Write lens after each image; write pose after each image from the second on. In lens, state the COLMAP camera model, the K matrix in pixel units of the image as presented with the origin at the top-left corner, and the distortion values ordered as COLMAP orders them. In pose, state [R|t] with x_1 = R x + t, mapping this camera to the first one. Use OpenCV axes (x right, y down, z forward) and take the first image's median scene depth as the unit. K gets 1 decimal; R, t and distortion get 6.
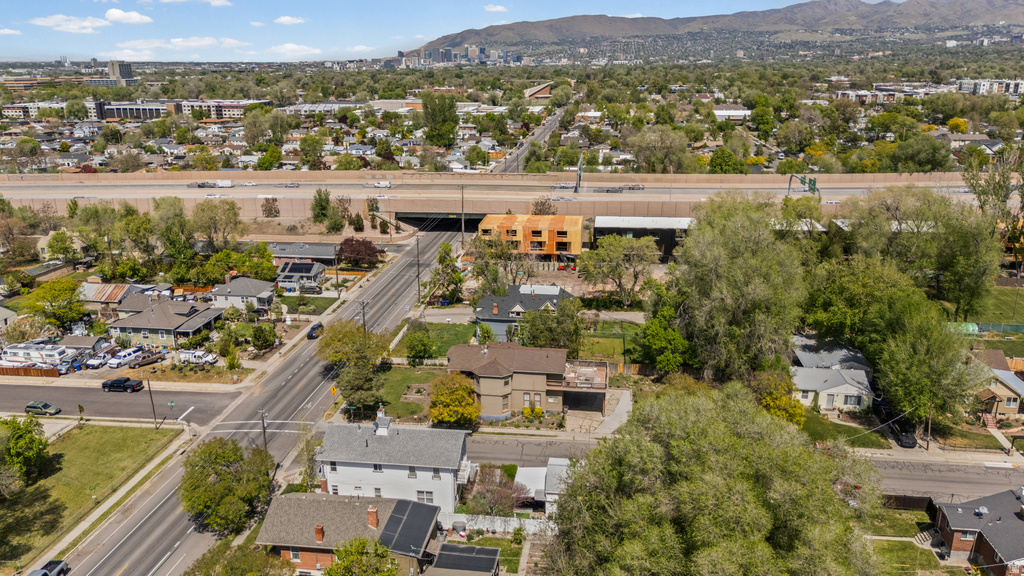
lens RADIAL K [[743.8, 0, 512.0], [0, 743.8, 288.0], [0, 0, 1]] dist [0.100805, -0.104813]
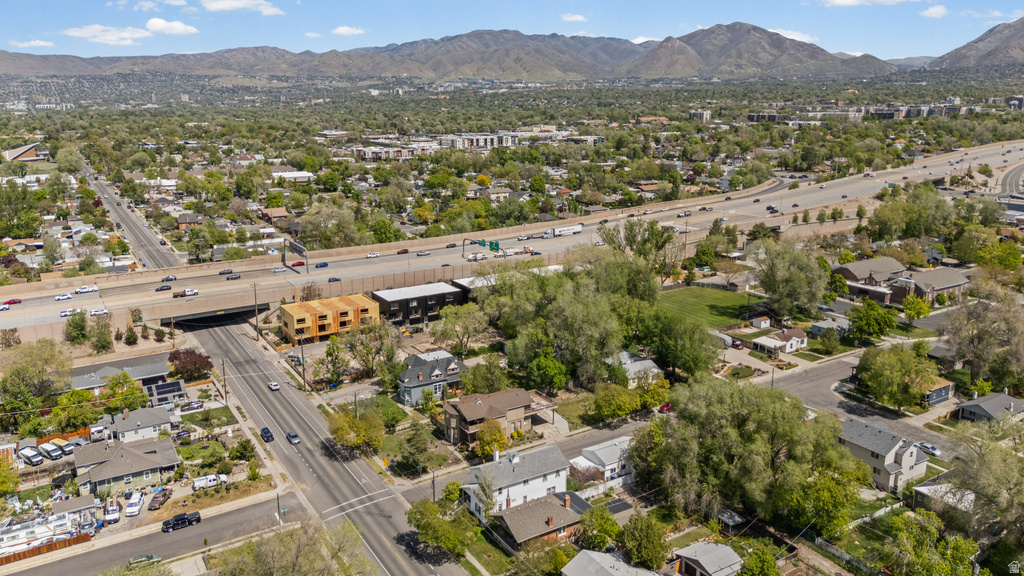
lens RADIAL K [[743.8, 0, 512.0], [0, 743.8, 288.0], [0, 0, 1]] dist [0.100805, -0.104813]
pose [[0.777671, -0.153862, 0.609552, -0.579238], [0.186610, 0.982384, 0.009893, -0.092746], [-0.600336, 0.106055, 0.792684, -0.131201]]
